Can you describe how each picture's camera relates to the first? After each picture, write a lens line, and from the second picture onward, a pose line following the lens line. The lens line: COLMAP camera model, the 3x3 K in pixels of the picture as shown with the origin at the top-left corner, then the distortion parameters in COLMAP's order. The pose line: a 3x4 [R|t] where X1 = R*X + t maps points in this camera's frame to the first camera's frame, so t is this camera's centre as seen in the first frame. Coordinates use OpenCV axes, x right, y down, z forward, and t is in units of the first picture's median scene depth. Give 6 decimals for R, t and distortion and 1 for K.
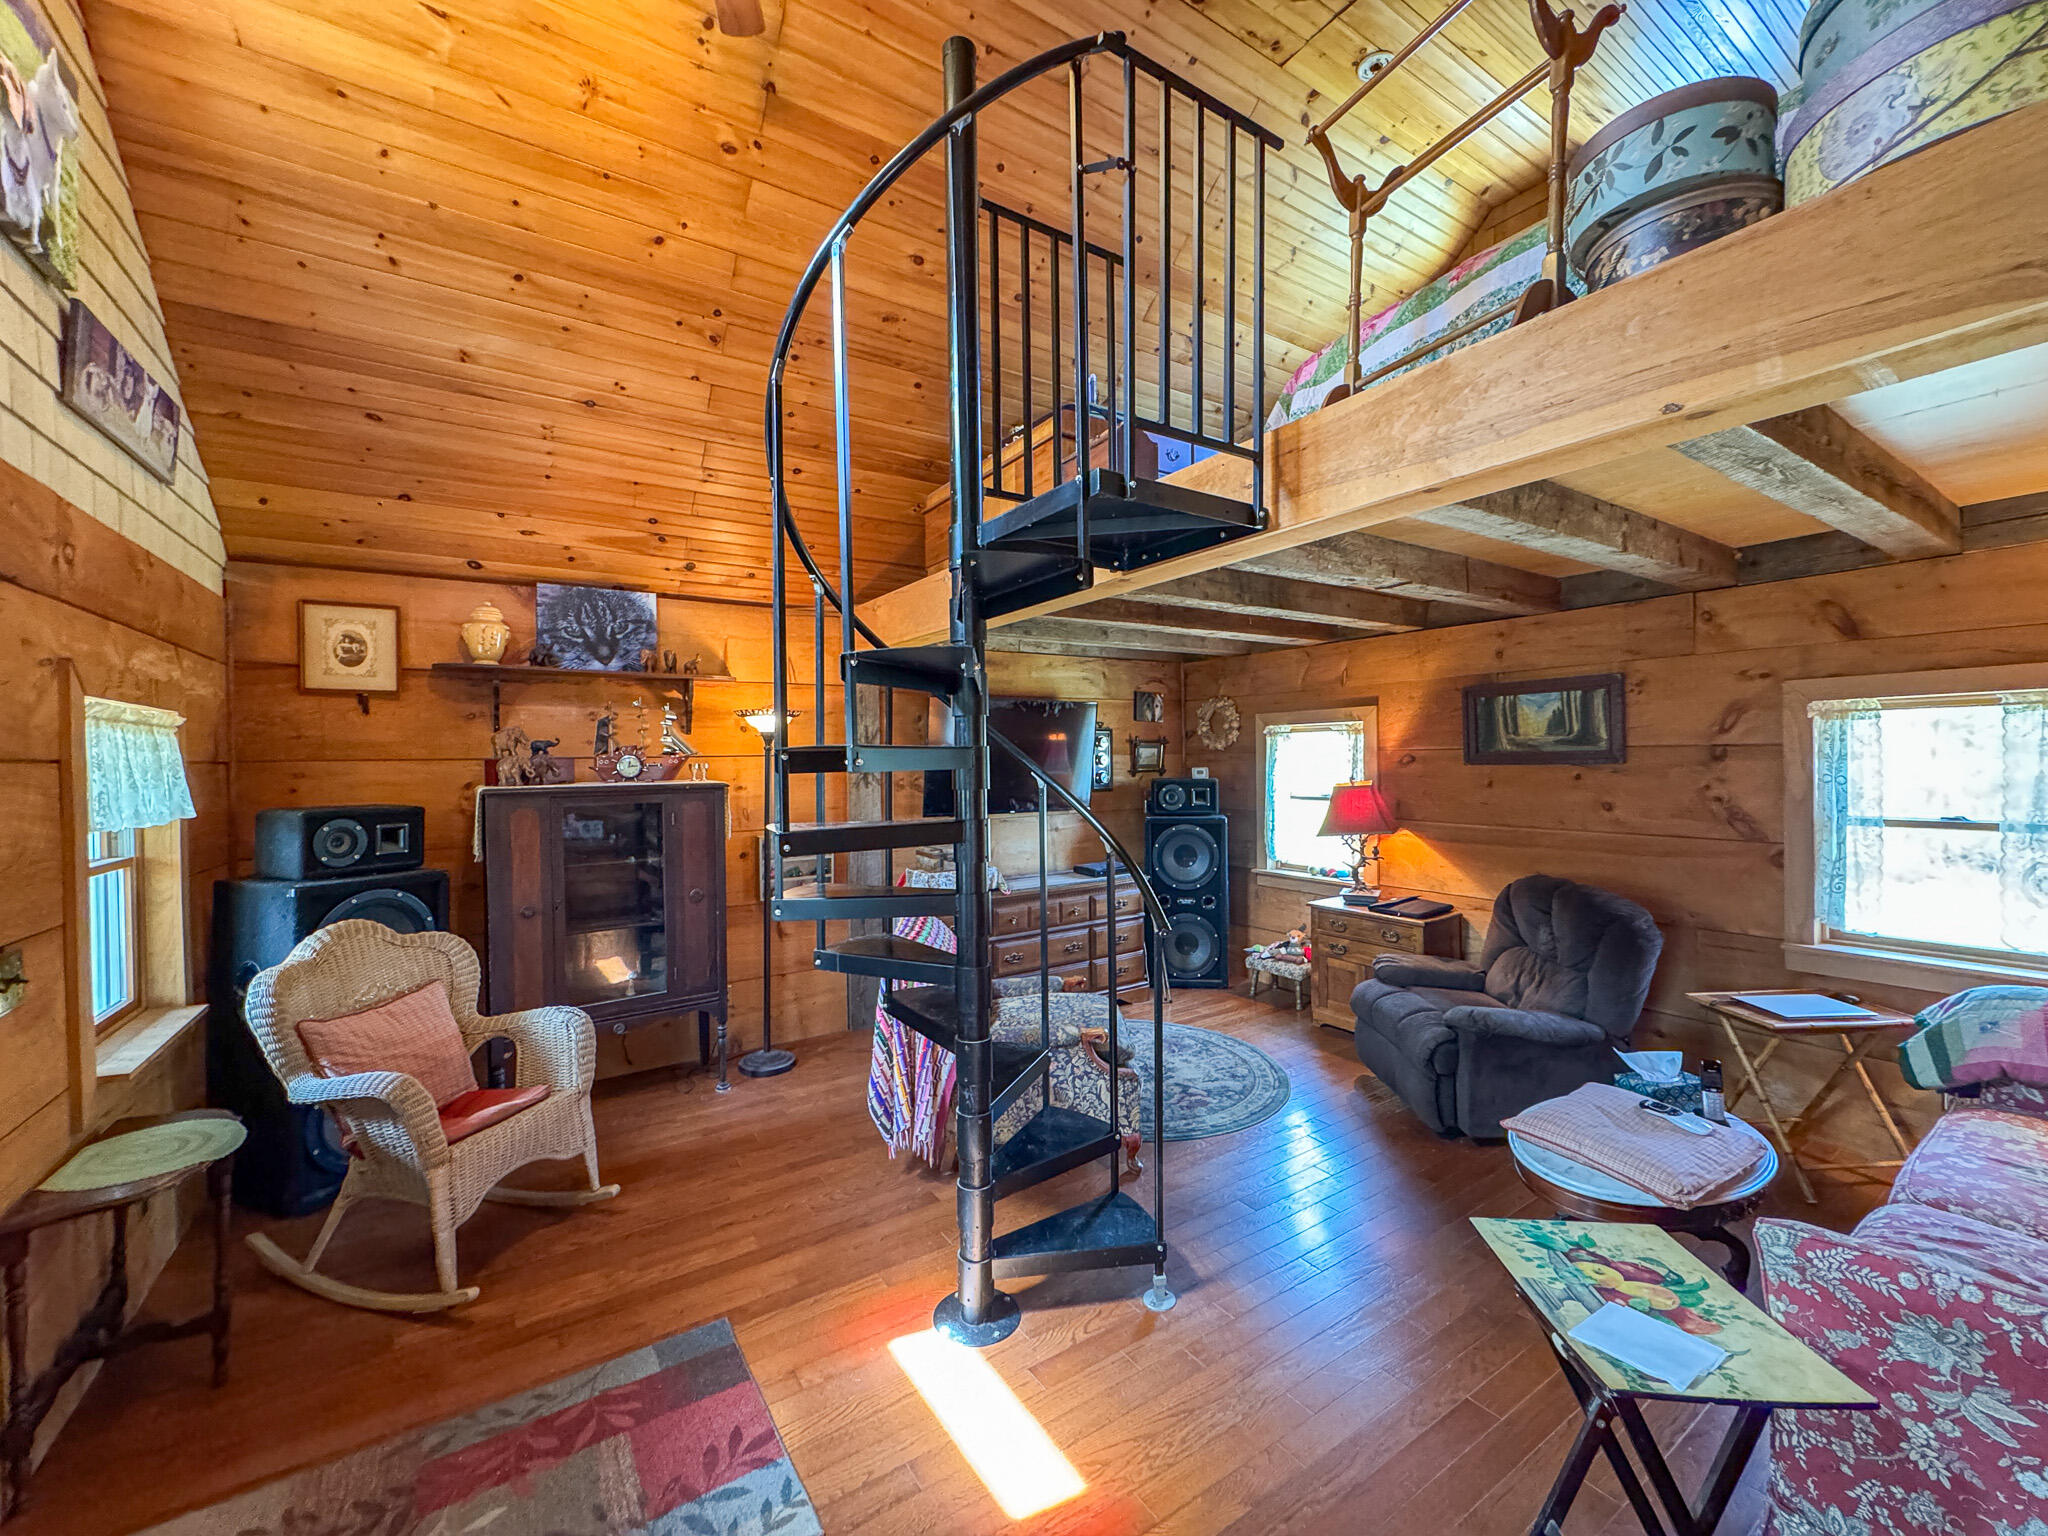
lens RADIAL K [[811.8, 0, 1017.0], [0, 811.8, 766.6], [0, 0, 1]] dist [-0.005439, 0.000246]
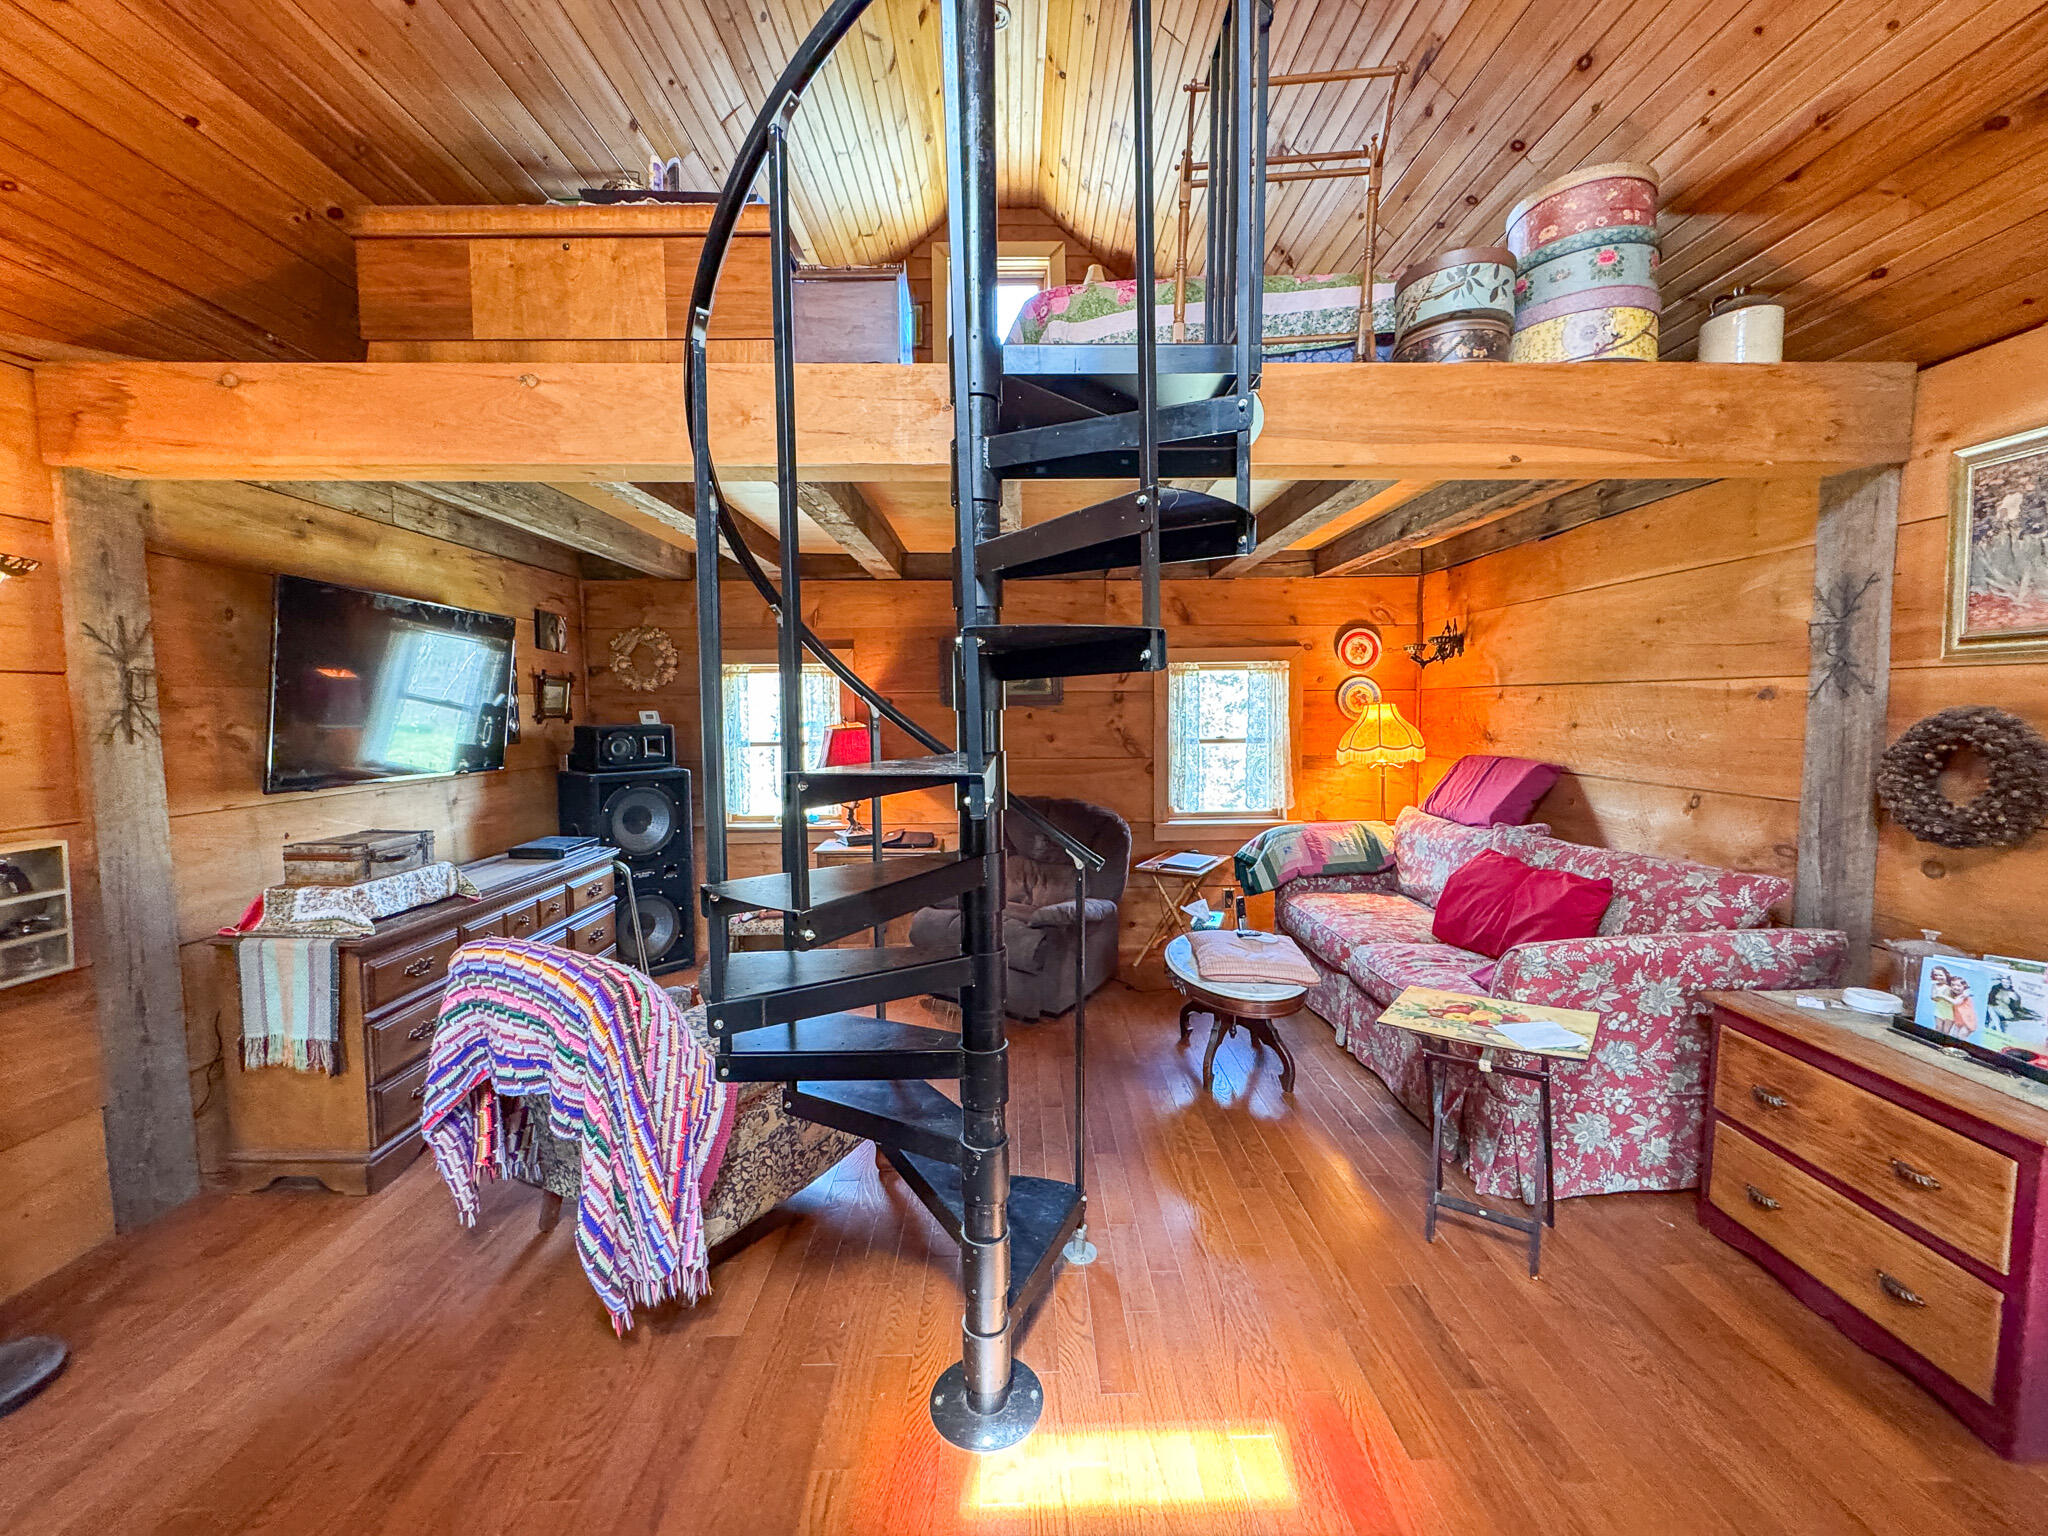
lens RADIAL K [[811.8, 0, 1020.9], [0, 811.8, 766.9], [0, 0, 1]] dist [-0.005439, 0.000246]
pose [[0.531455, -0.051539, 0.845517, -0.325847], [0.009177, 0.998439, 0.055093, 0.019178], [-0.847037, -0.021520, 0.531098, 0.291720]]
